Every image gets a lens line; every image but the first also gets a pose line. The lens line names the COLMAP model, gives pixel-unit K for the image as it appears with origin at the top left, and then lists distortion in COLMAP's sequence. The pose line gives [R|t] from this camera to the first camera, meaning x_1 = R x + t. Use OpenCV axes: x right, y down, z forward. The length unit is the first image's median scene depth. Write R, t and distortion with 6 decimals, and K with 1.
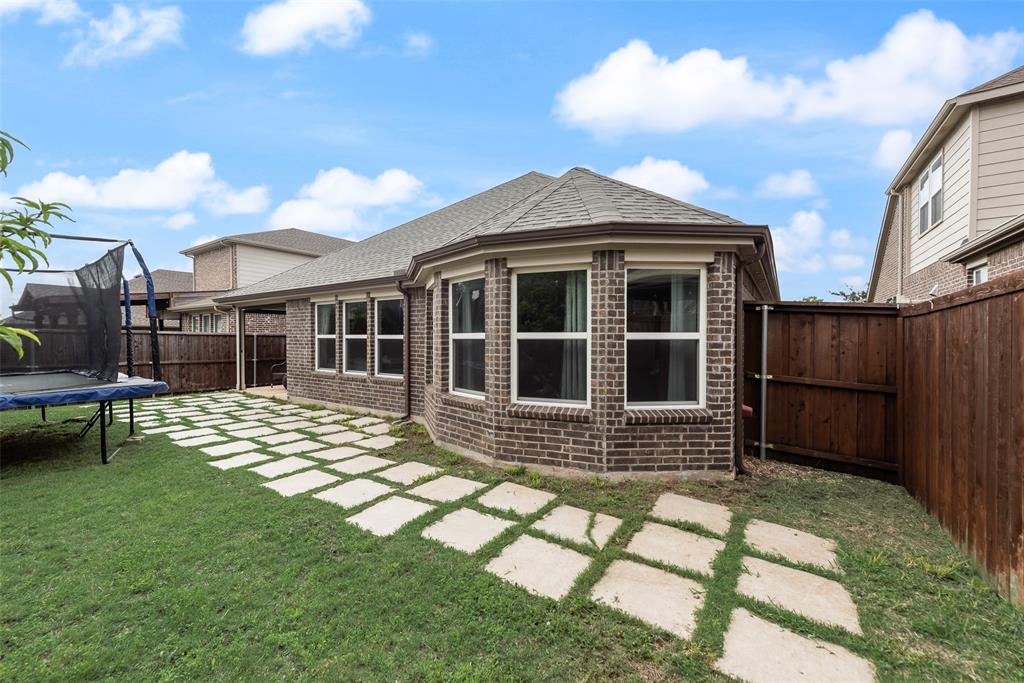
lens RADIAL K [[407.3, 0, 508.2], [0, 407.3, 339.7], [0, 0, 1]] dist [0.002813, 0.000220]
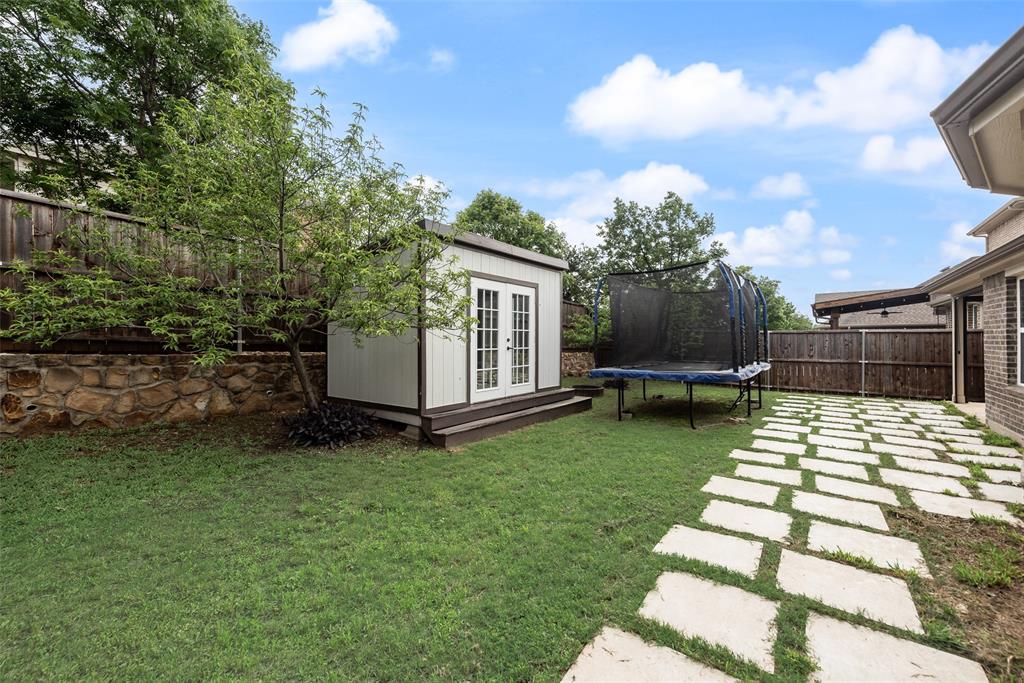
lens RADIAL K [[407.3, 0, 506.6], [0, 407.3, 342.3], [0, 0, 1]] dist [0.002813, 0.000220]
pose [[-0.080464, 0.002265, -0.996755, 0.443458], [0.002705, 0.999994, 0.002054, 0.012794], [0.996754, -0.002531, -0.080470, 0.531636]]
